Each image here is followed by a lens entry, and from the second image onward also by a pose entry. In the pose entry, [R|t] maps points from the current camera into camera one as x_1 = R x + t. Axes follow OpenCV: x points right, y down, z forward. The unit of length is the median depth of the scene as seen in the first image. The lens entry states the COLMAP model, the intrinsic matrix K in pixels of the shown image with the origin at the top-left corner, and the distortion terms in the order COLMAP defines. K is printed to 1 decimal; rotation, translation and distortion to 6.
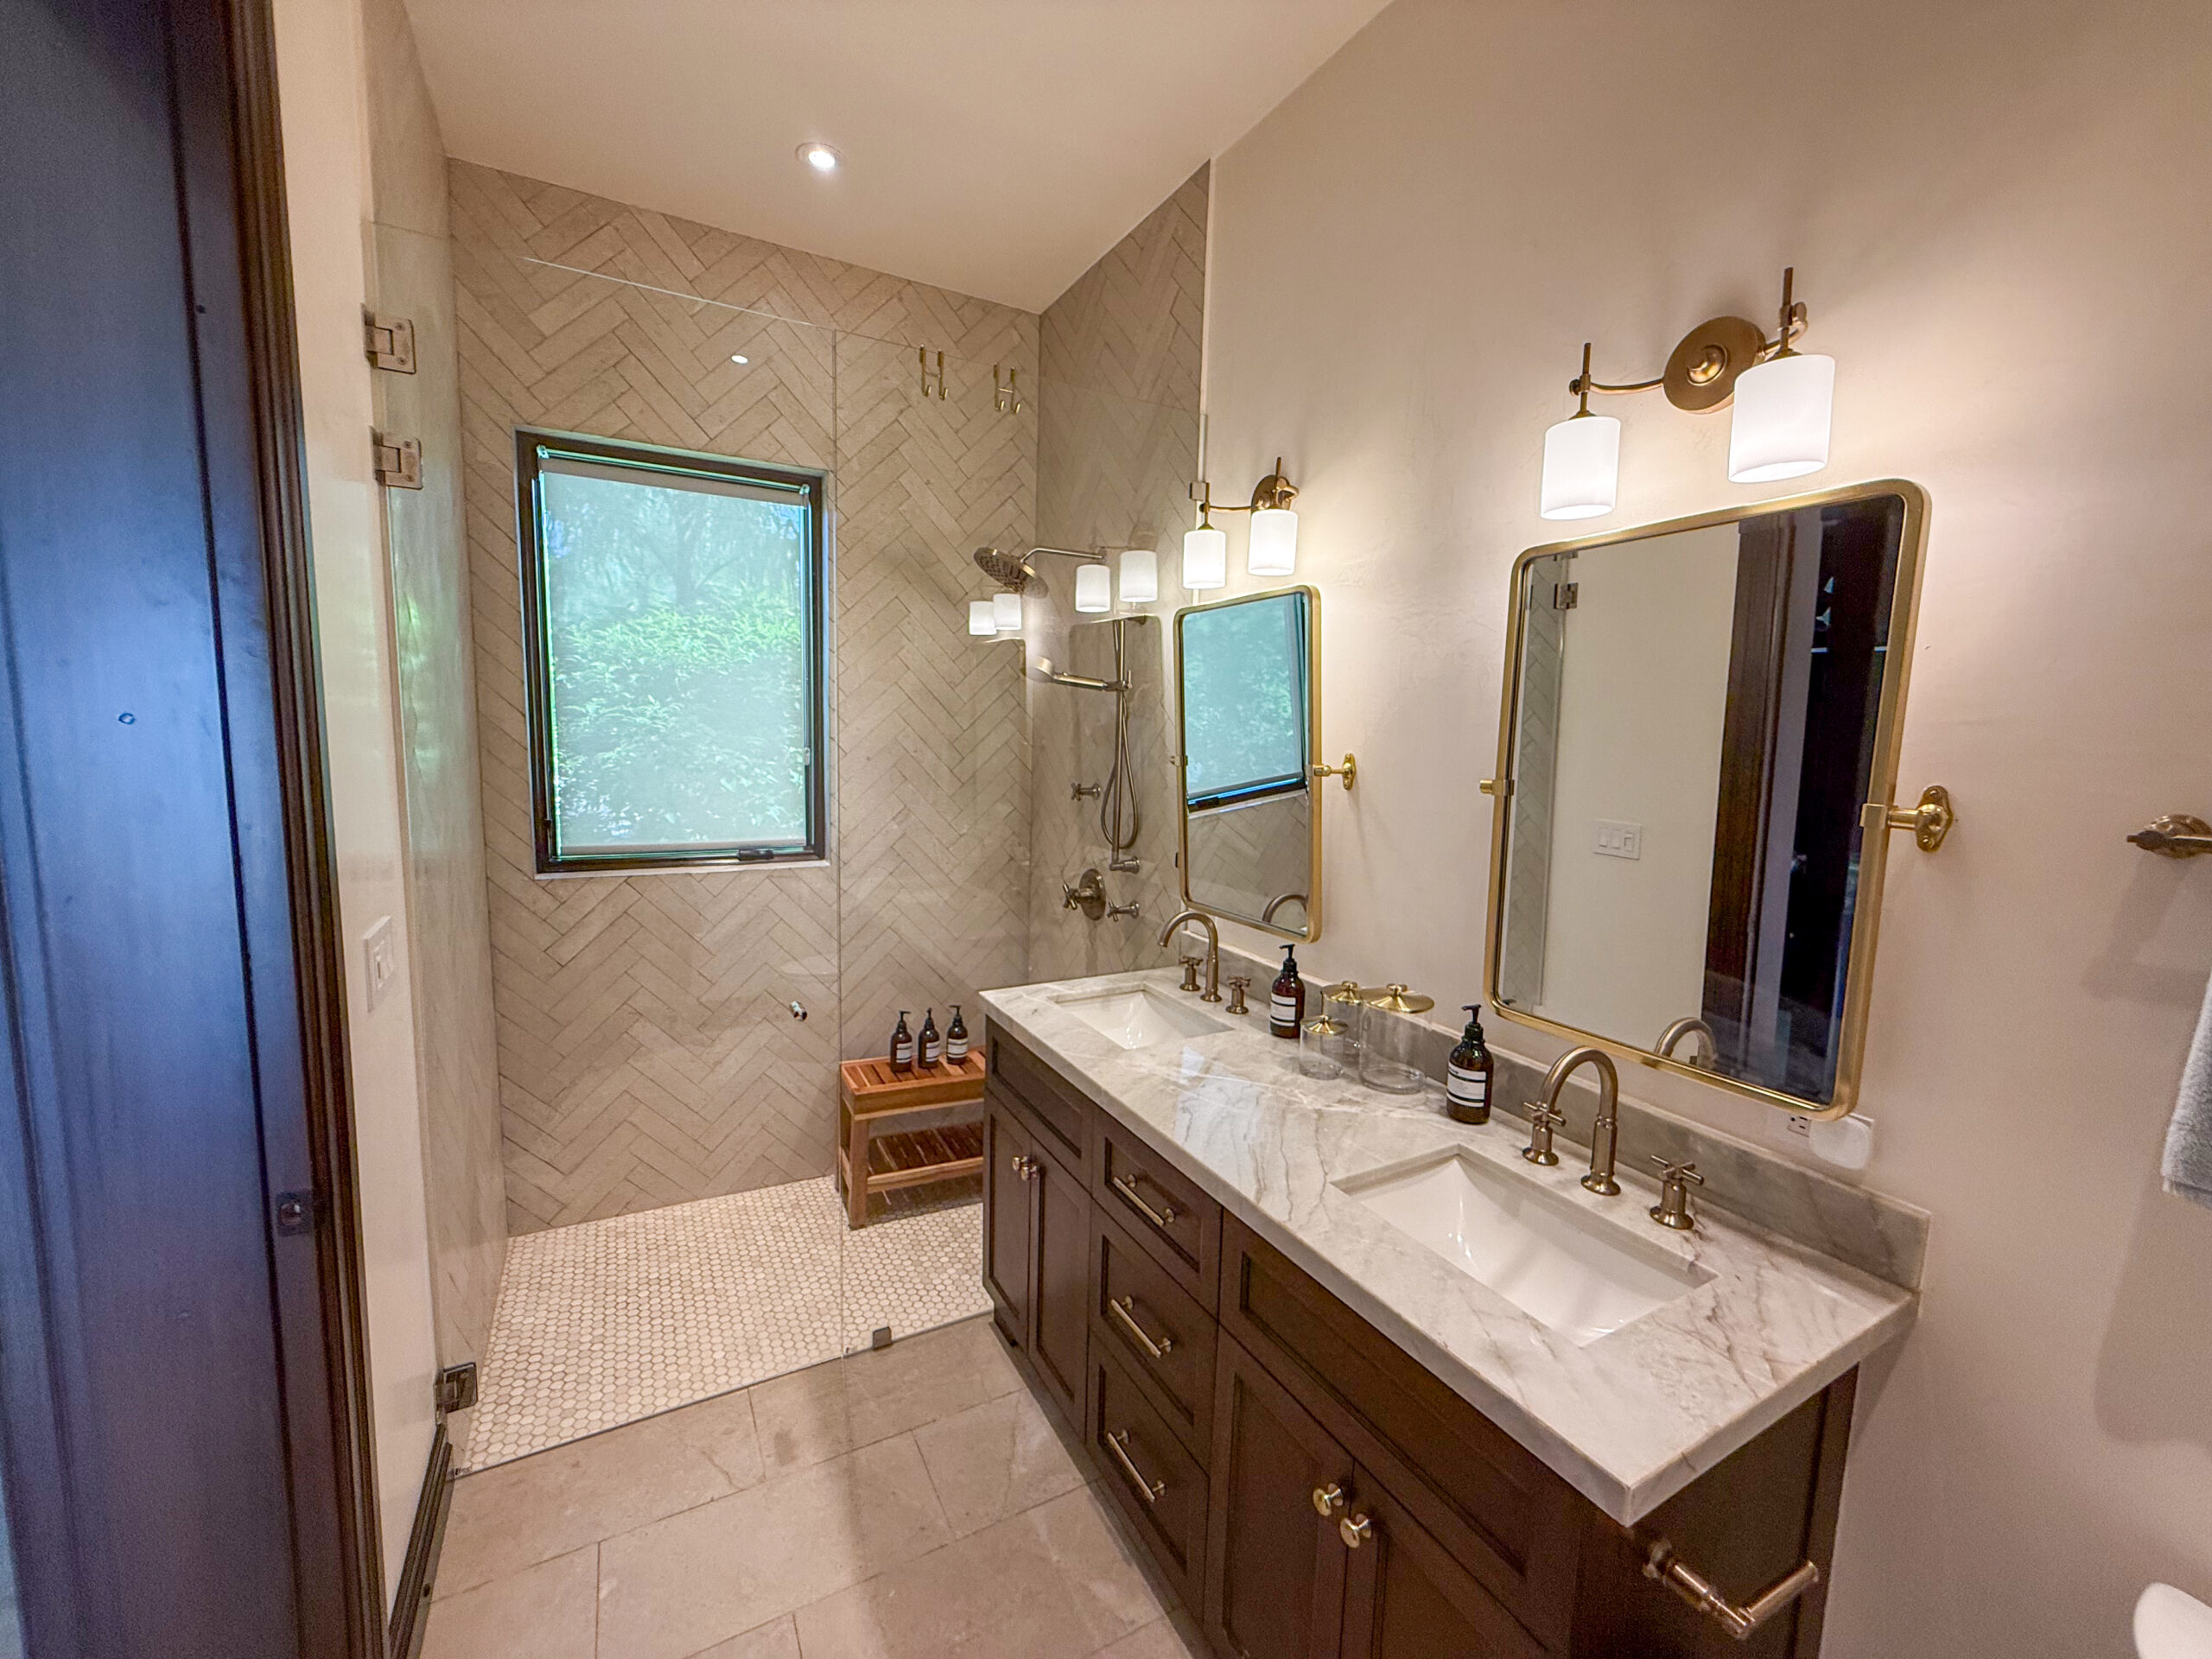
lens RADIAL K [[884.4, 0, 1103.1], [0, 884.4, 830.5], [0, 0, 1]] dist [0.001253, -0.000155]
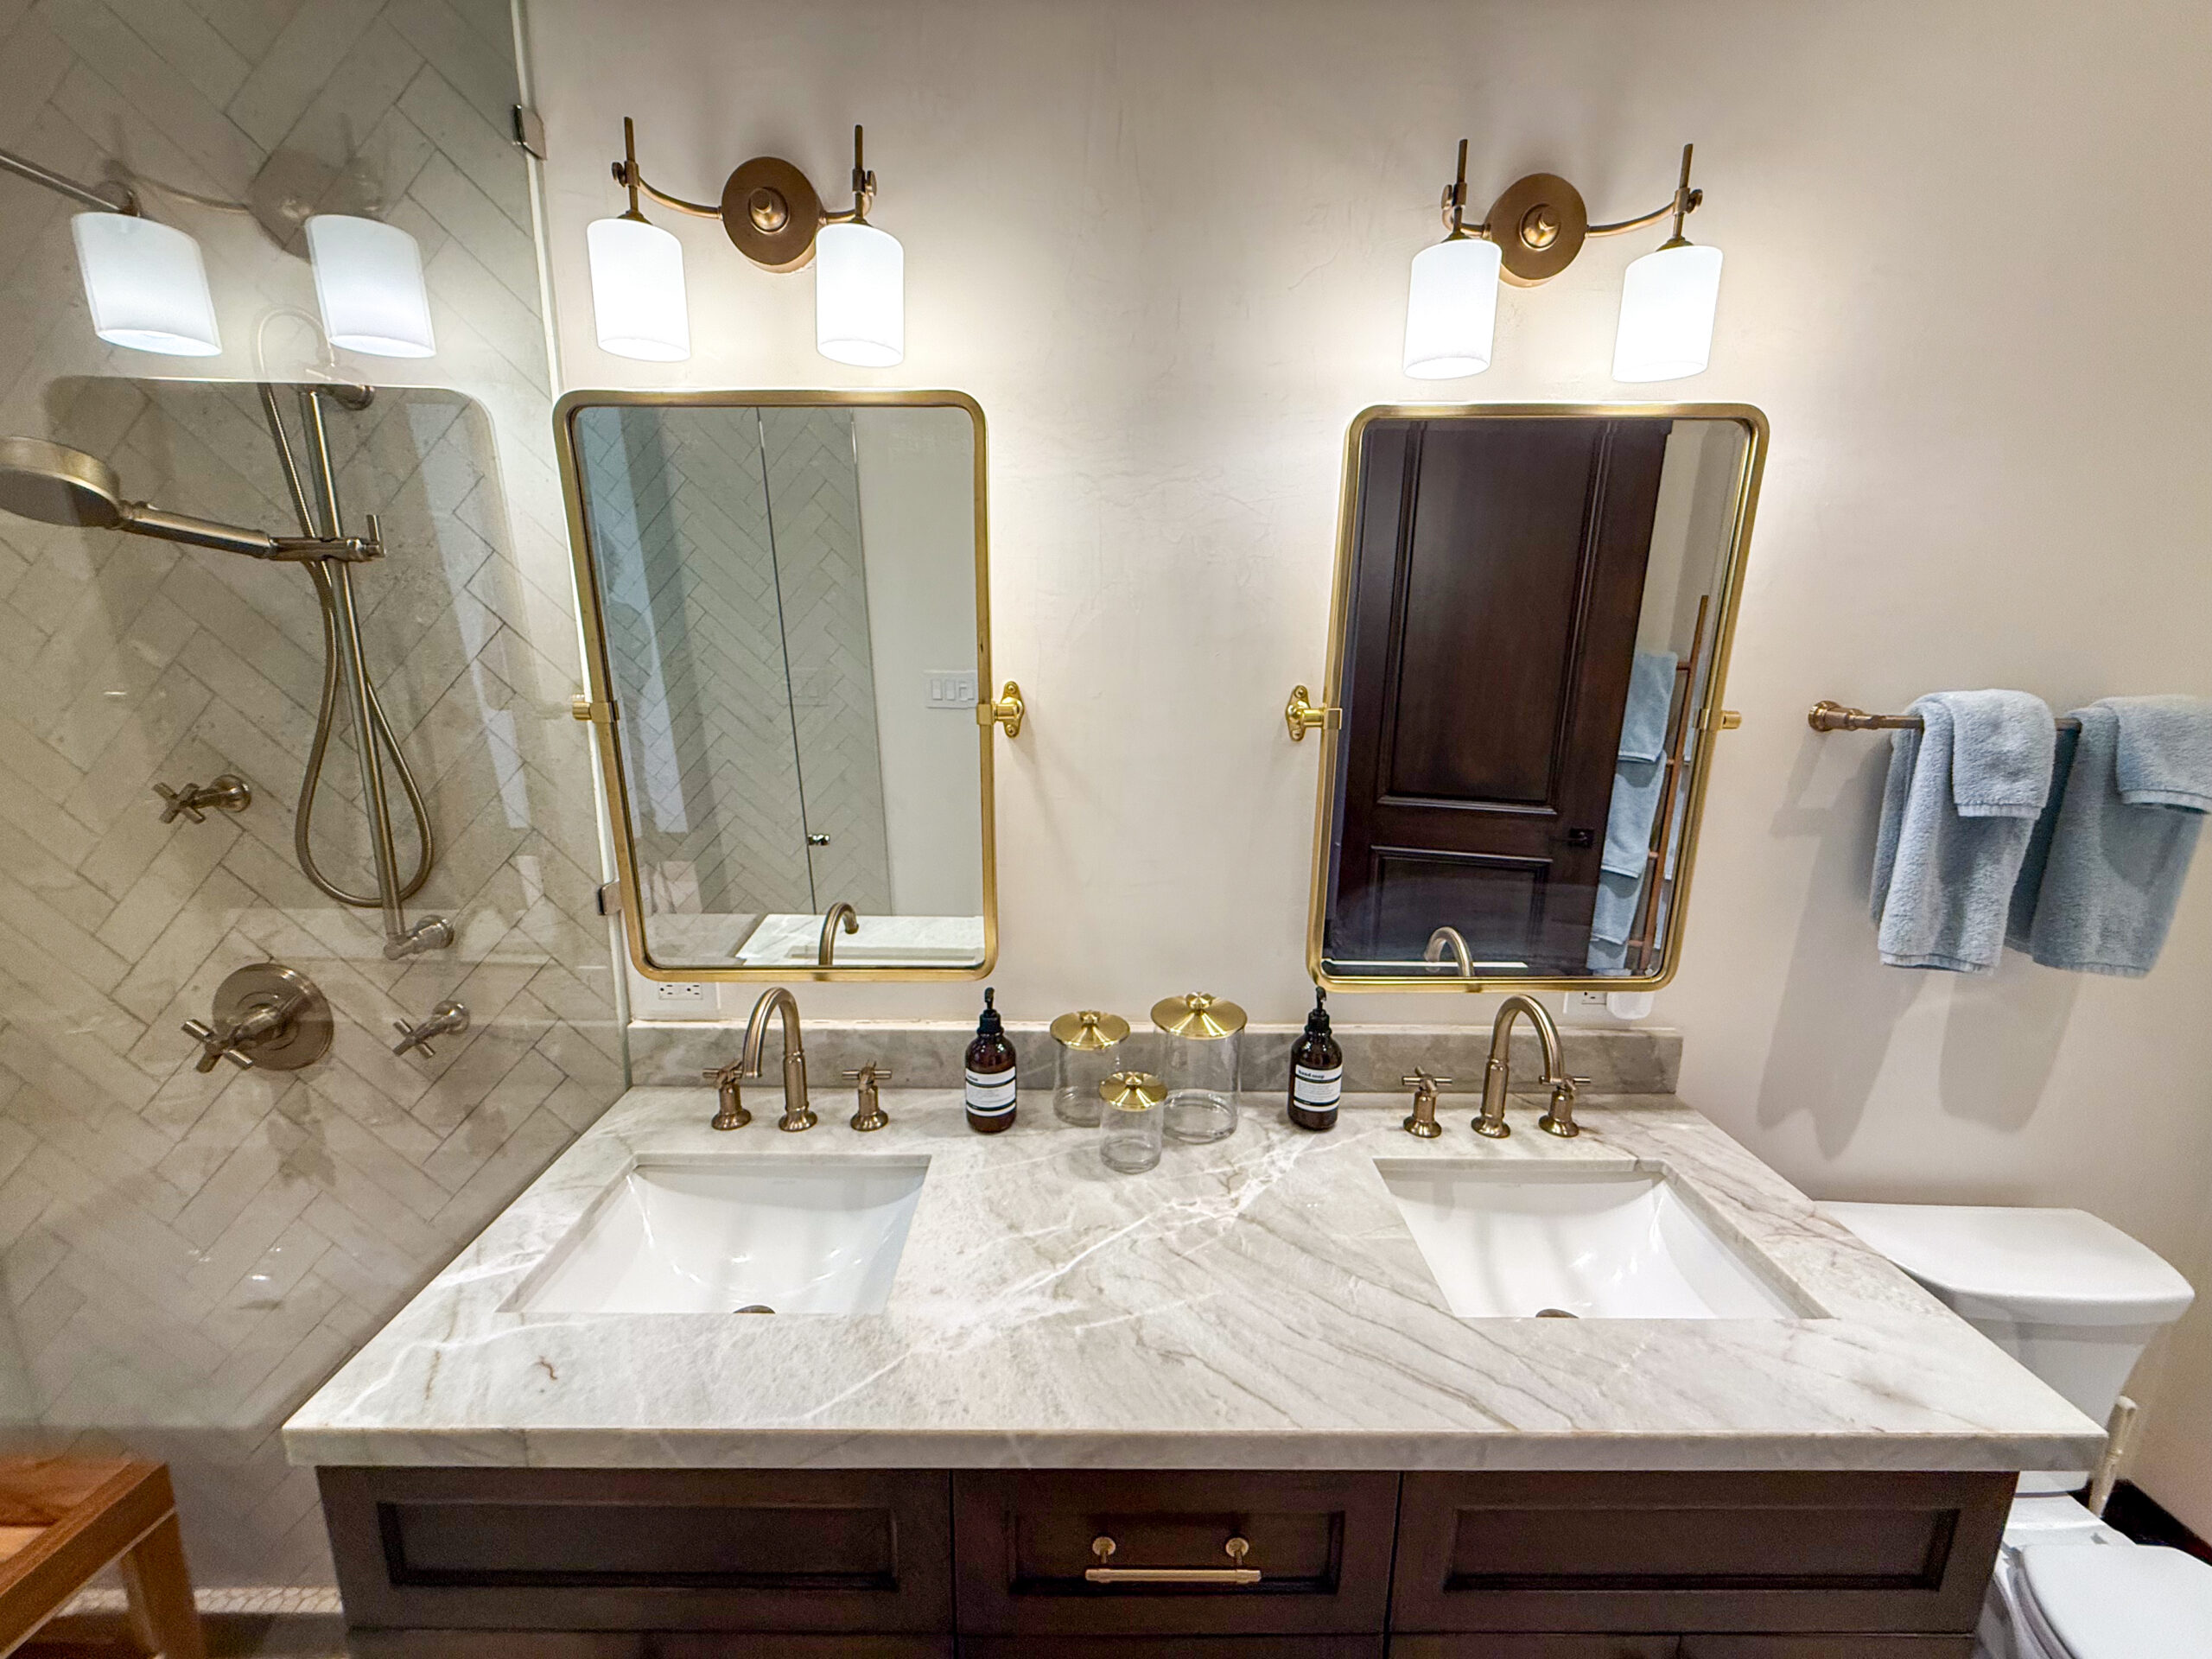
lens RADIAL K [[884.4, 0, 1105.2], [0, 884.4, 828.4], [0, 0, 1]] dist [0.001253, -0.000155]
pose [[0.478922, -0.202628, 0.854152, -0.199545], [0.106033, 0.979225, 0.172846, -0.064059], [-0.871430, 0.007789, 0.490457, 0.458089]]
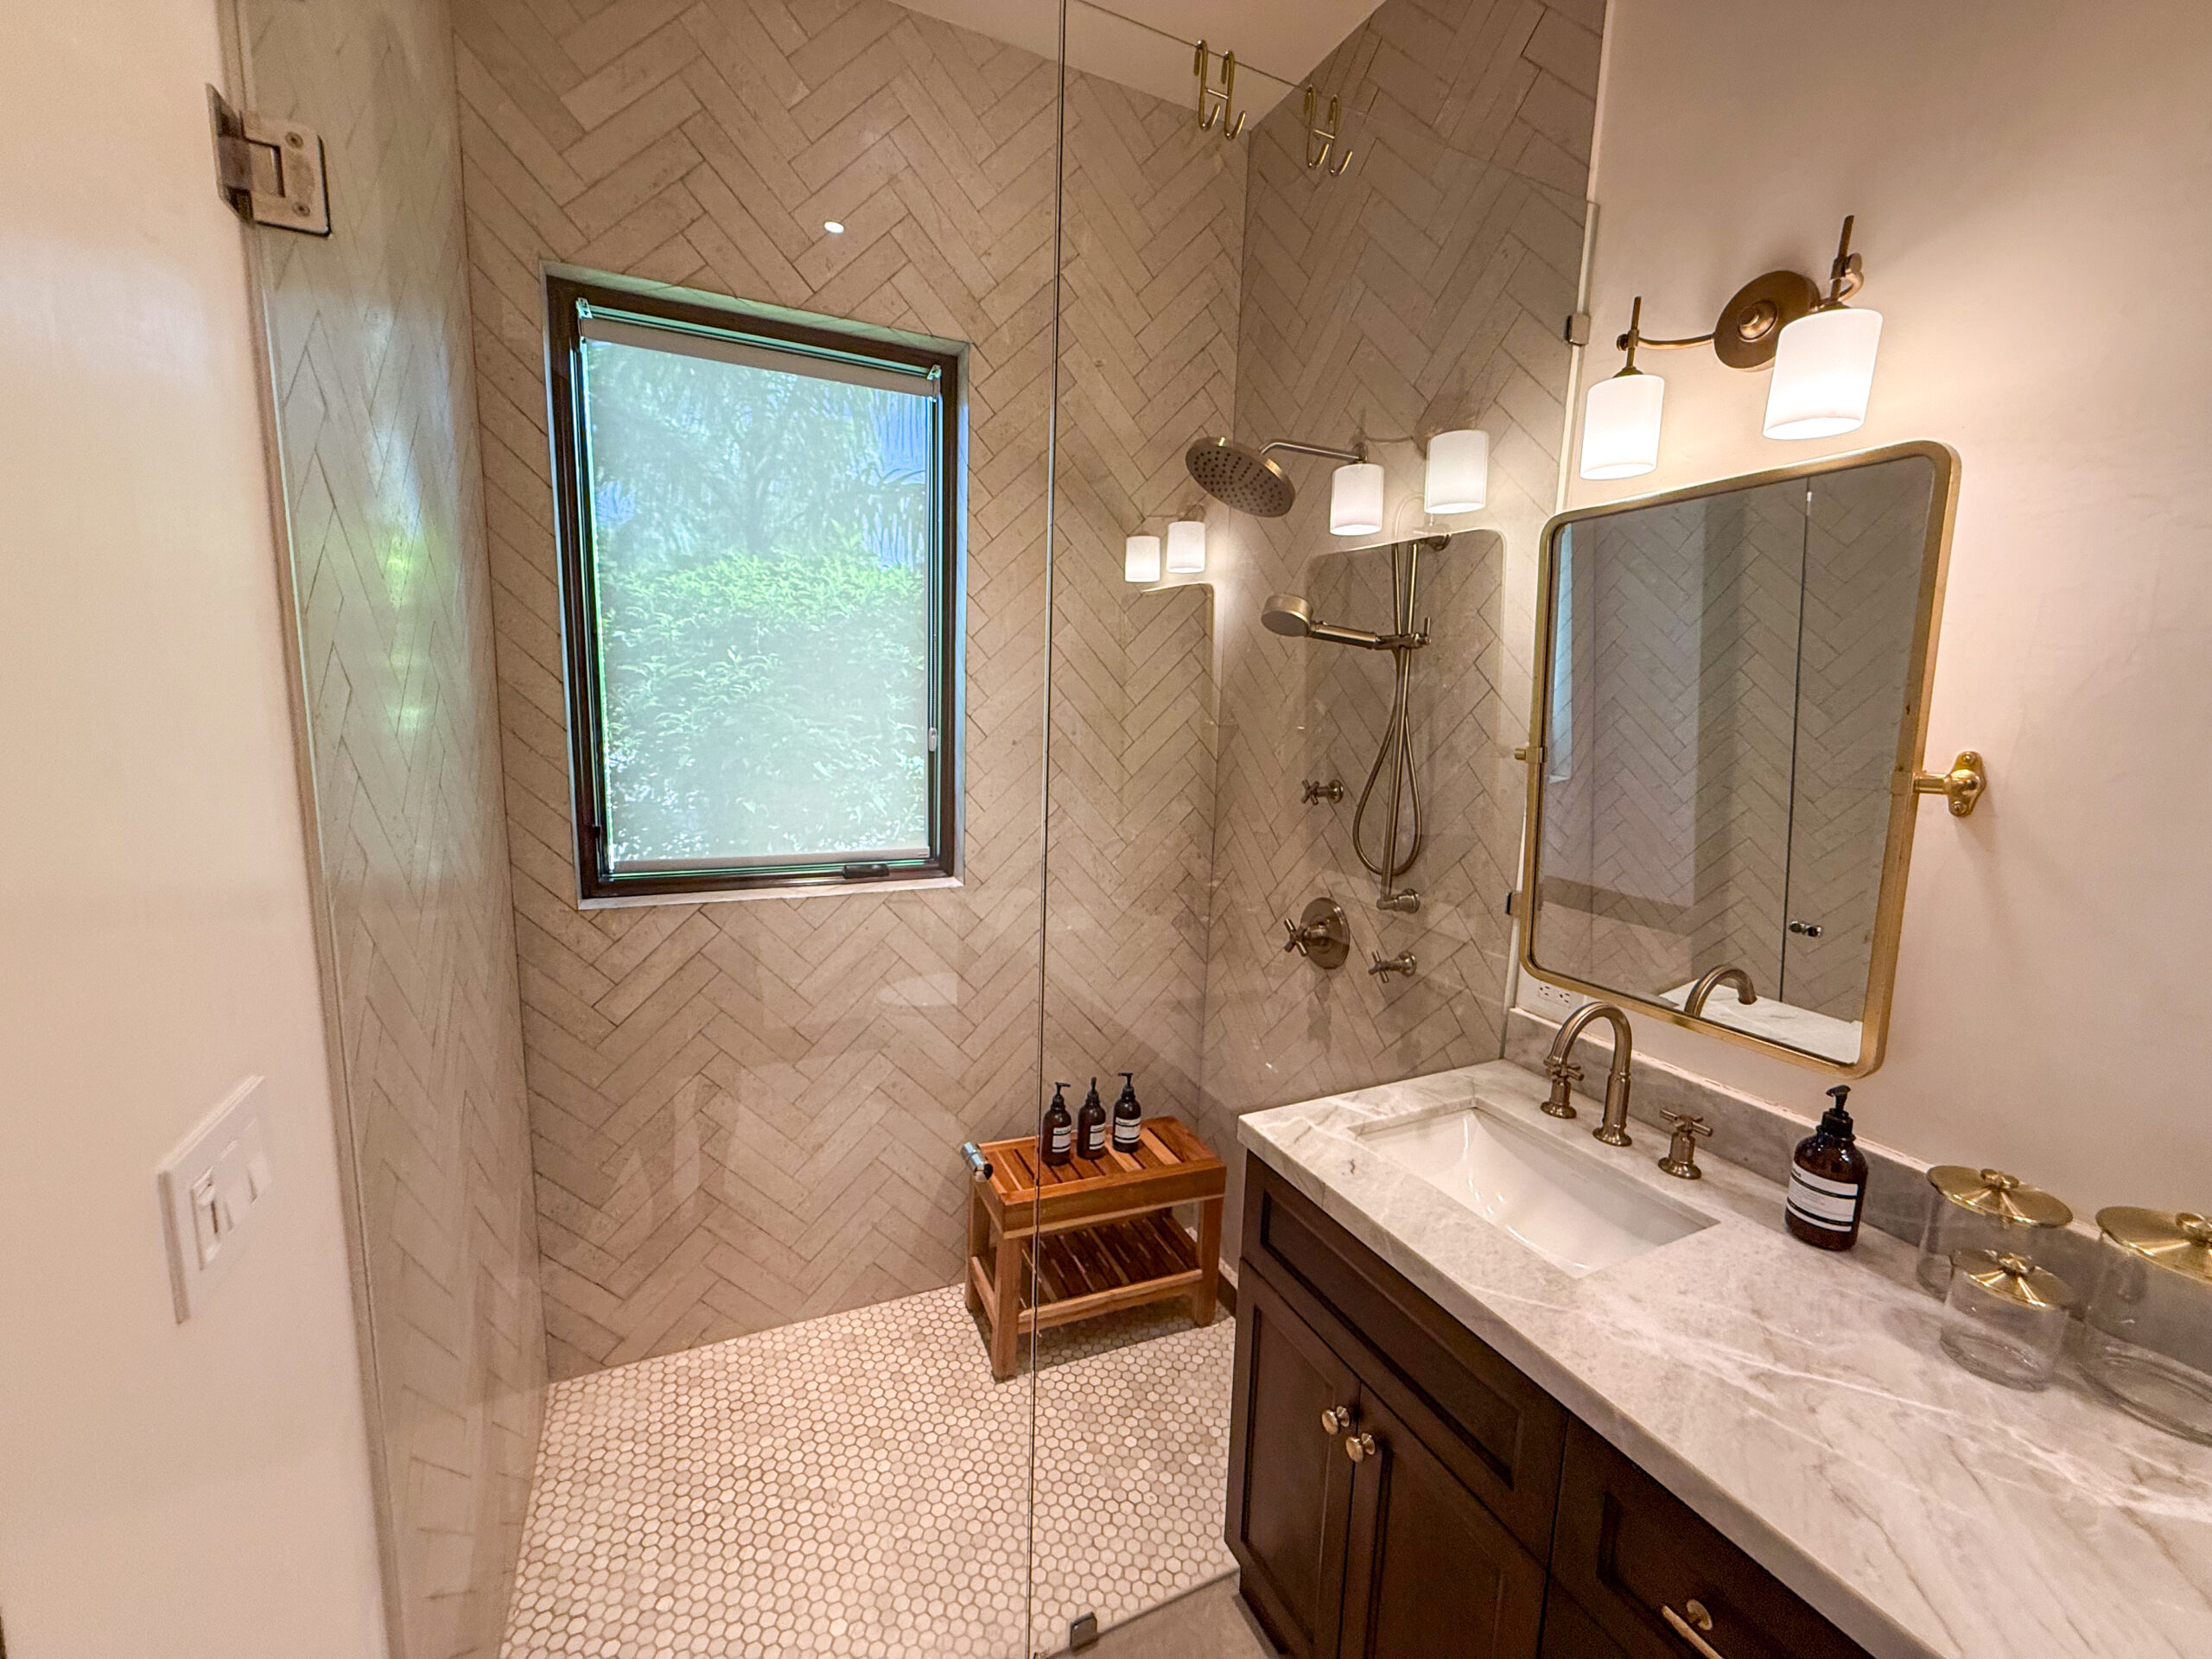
lens RADIAL K [[884.4, 0, 1102.8], [0, 884.4, 830.5], [0, 0, 1]] dist [0.001253, -0.000155]
pose [[0.998292, 0.012000, -0.057169, -0.173506], [-0.010303, 0.999500, 0.029886, -0.036022], [0.057499, -0.029246, 0.997917, 0.304810]]
